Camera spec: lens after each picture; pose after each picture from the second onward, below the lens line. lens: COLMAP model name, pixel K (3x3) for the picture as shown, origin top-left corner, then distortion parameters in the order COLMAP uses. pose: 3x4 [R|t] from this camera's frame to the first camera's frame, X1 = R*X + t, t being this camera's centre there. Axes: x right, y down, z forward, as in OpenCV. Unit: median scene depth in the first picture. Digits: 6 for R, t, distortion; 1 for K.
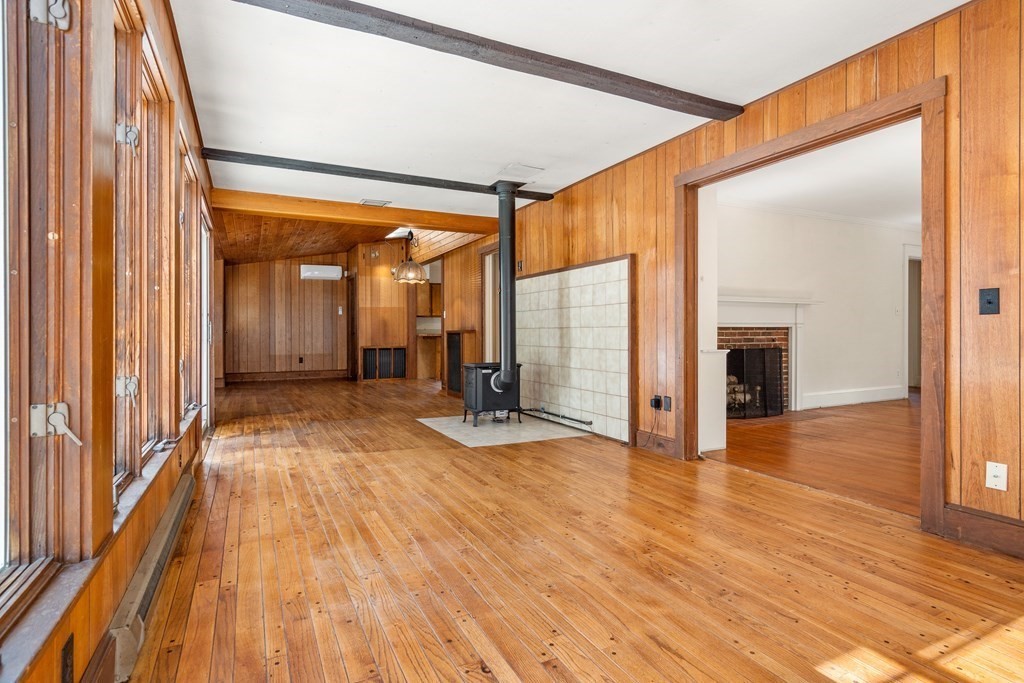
lens RADIAL K [[526.1, 0, 510.8], [0, 526.1, 330.7], [0, 0, 1]] dist [-0.000126, 0.000843]
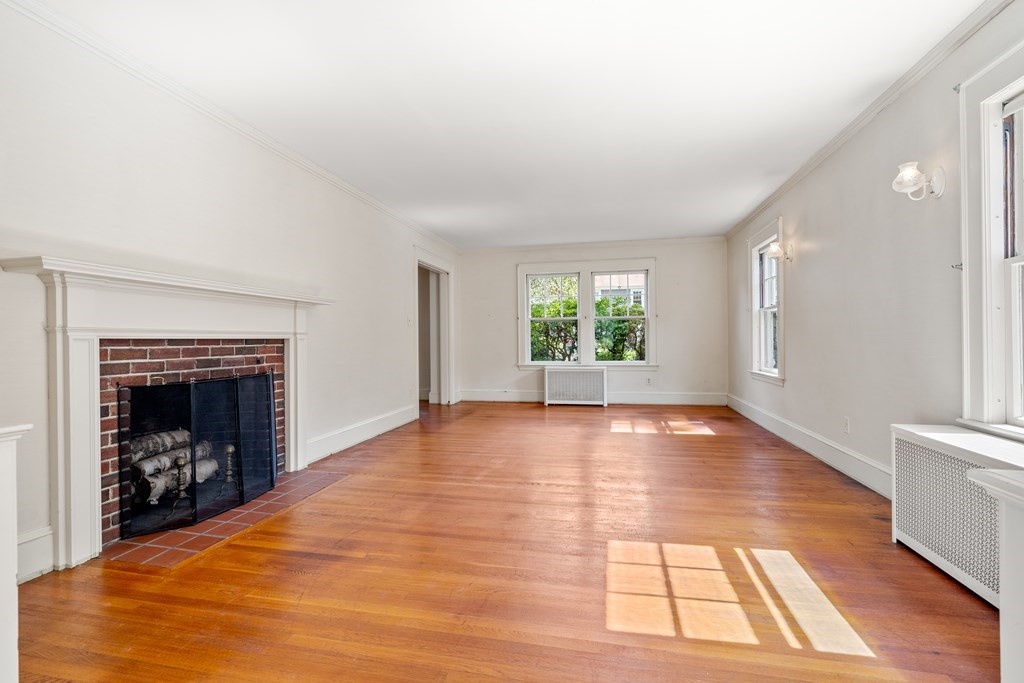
lens RADIAL K [[471.6, 0, 509.0], [0, 471.6, 339.7], [0, 0, 1]] dist [-0.012872, 0.000850]
pose [[0.616679, -0.001887, 0.787213, 0.258184], [0.009121, 0.999947, -0.004749, -0.000908], [-0.787162, 0.010109, 0.616663, 0.453916]]
